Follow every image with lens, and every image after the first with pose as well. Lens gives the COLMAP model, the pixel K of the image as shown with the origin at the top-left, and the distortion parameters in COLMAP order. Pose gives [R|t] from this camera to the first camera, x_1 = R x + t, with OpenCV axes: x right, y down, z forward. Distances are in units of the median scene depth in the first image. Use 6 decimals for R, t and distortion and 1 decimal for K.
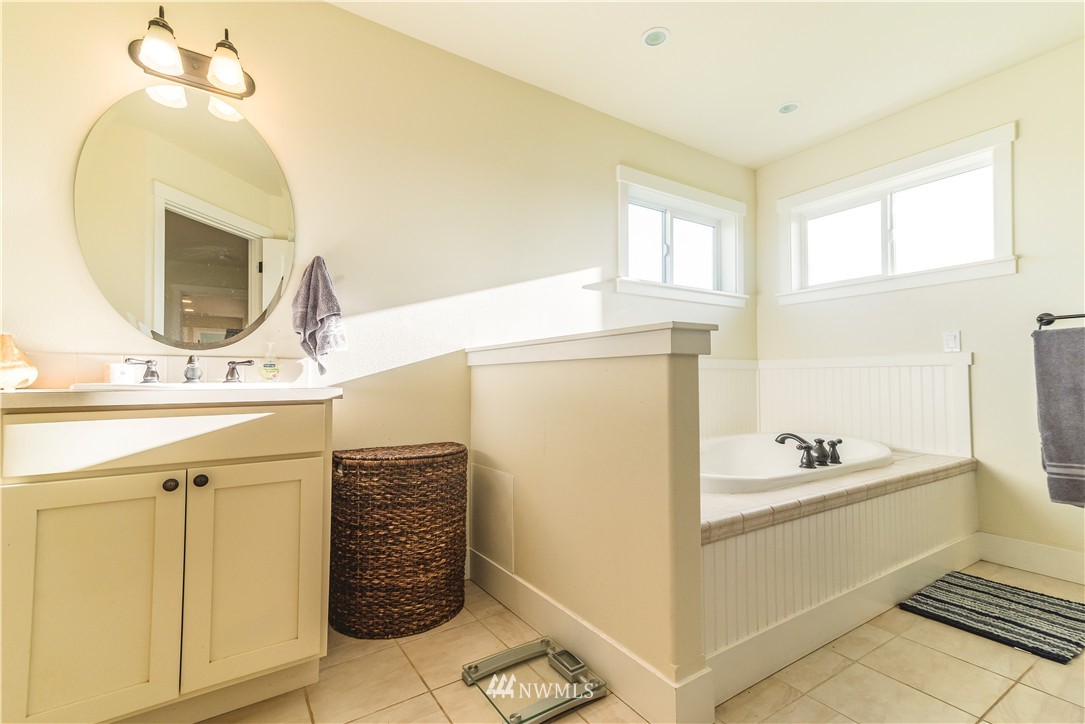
lens RADIAL K [[476.2, 0, 540.0], [0, 476.2, 367.6], [0, 0, 1]] dist [0.018117, -0.000244]
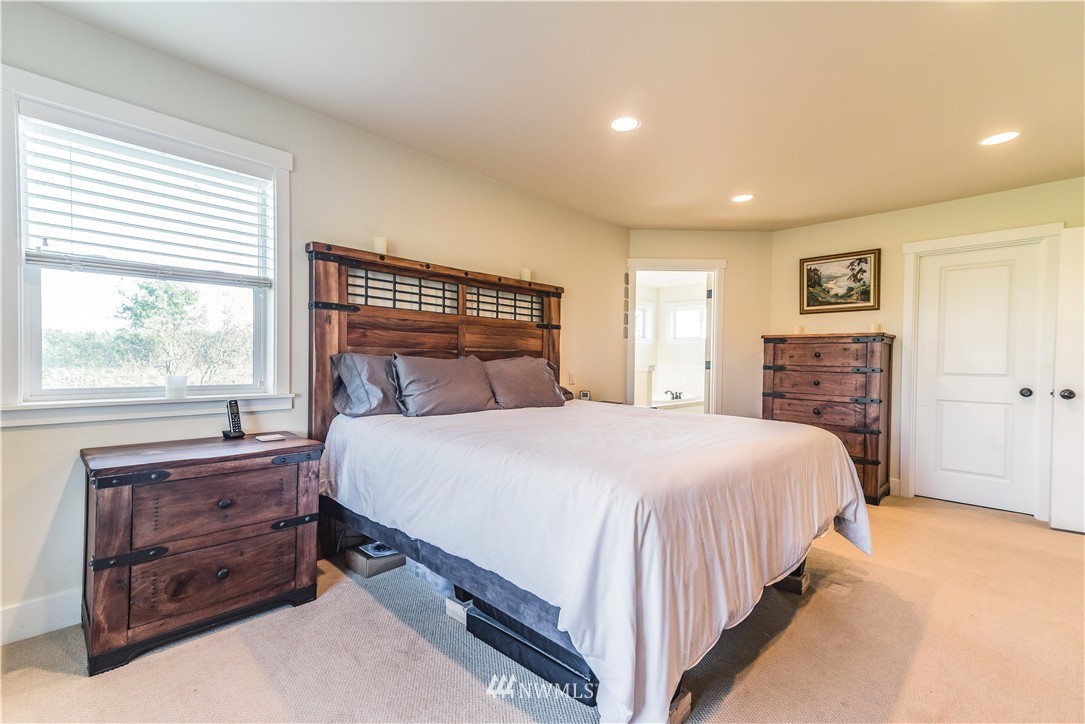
lens RADIAL K [[476.2, 0, 542.8], [0, 476.2, 363.5], [0, 0, 1]] dist [0.018117, -0.000244]
pose [[0.973344, 0.017495, 0.228682, -1.019041], [-0.024690, 0.999285, 0.028643, -0.117640], [-0.228018, -0.033526, 0.973080, -1.889972]]
